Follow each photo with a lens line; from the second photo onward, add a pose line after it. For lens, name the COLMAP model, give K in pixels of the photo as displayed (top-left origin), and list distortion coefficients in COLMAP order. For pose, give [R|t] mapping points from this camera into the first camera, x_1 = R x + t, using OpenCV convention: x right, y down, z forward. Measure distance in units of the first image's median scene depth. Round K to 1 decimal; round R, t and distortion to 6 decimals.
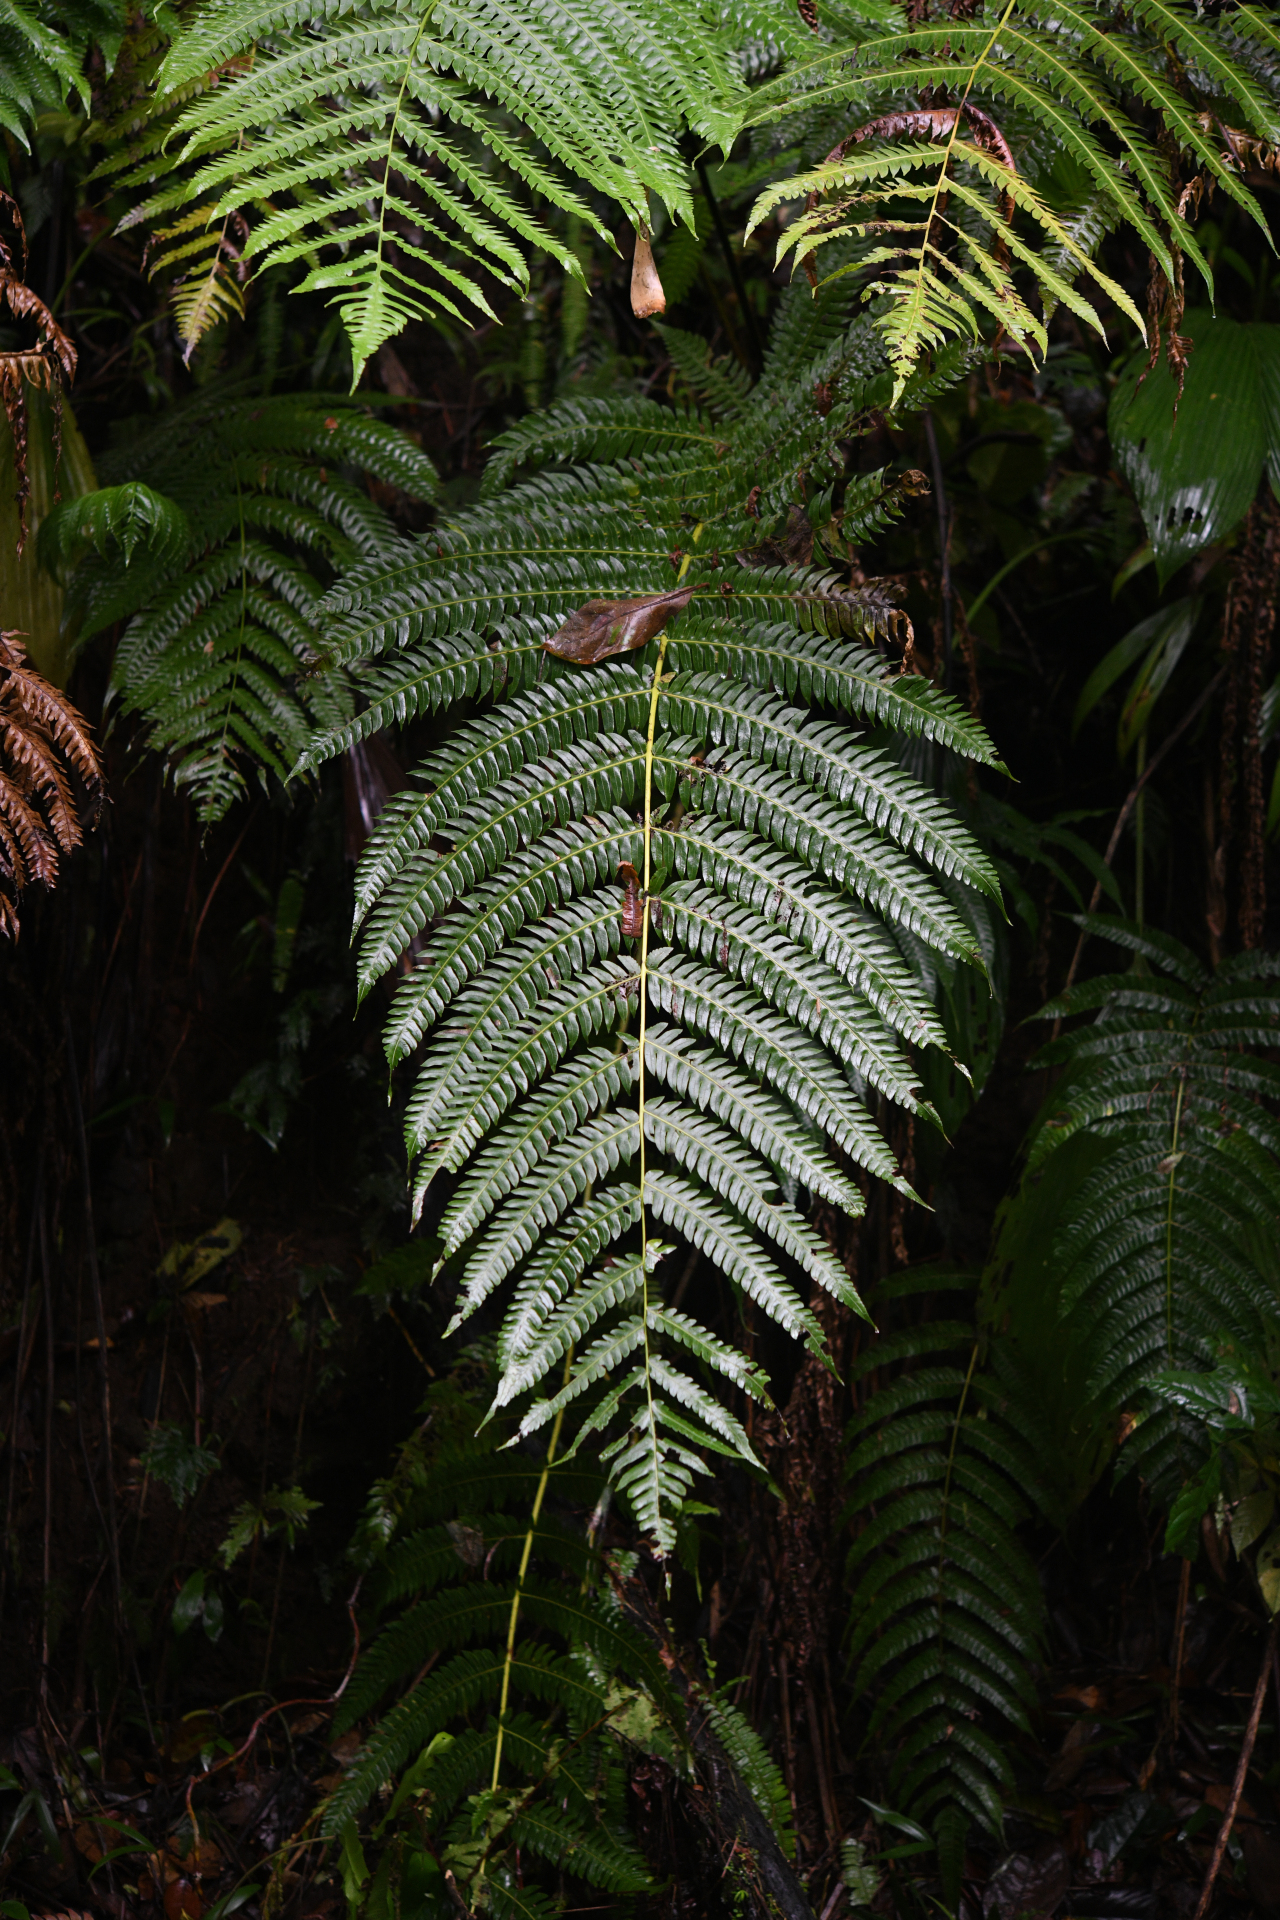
lens RADIAL K [[3162.5, 0, 631.6], [0, 3162.5, 972.0], [0, 0, 1]] dist [0.025574, 0.000000]
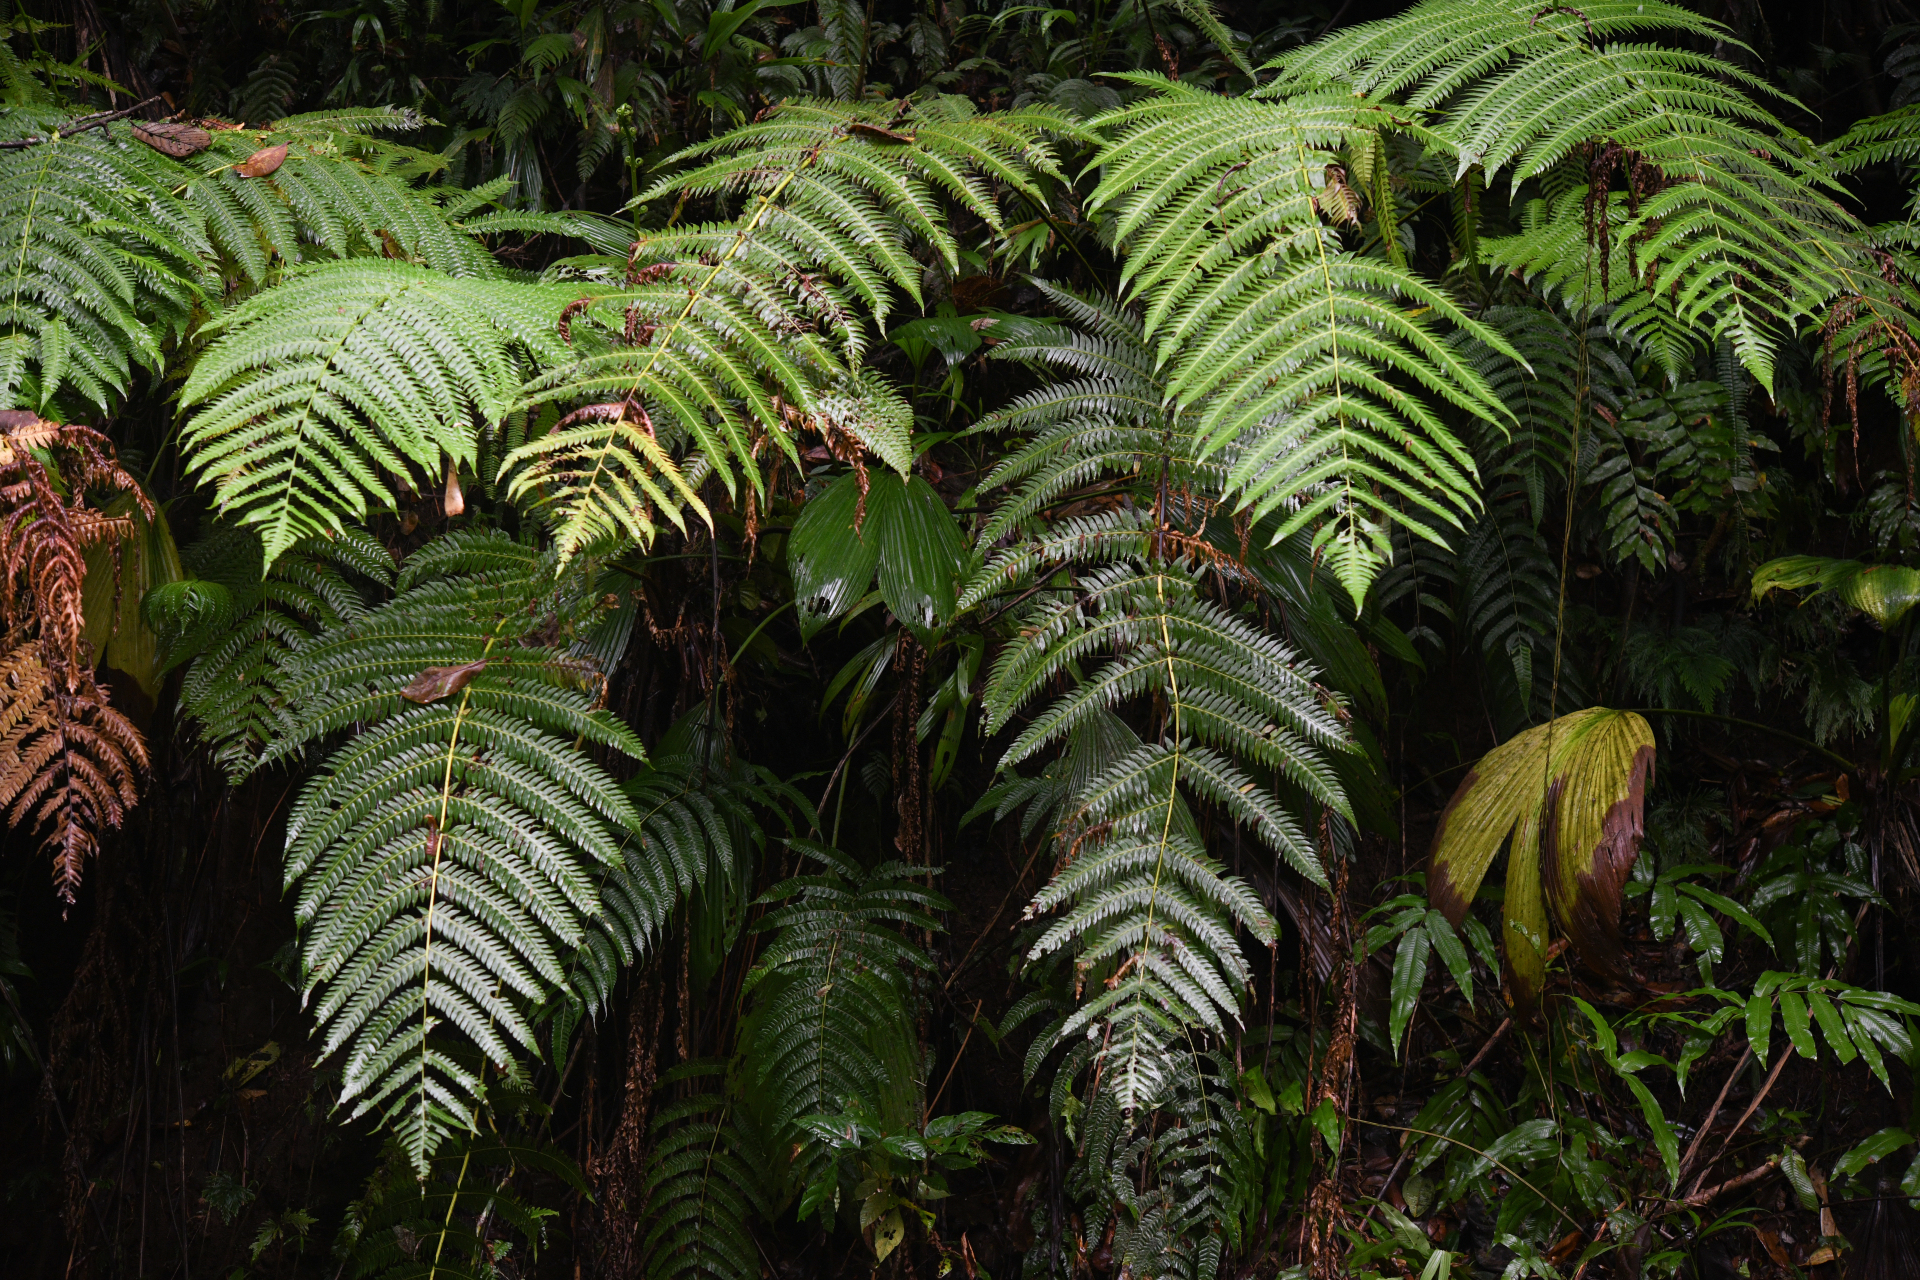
lens RADIAL K [[3162.5, 0, 973.6], [0, 3162.5, 645.9], [0, 0, 1]] dist [0.025574, 0.000000]
pose [[0.999406, -0.001663, 0.034431, 0.241714], [0.004204, 0.997258, -0.073879, 0.004515], [-0.034214, 0.073980, 0.996673, -0.825619]]
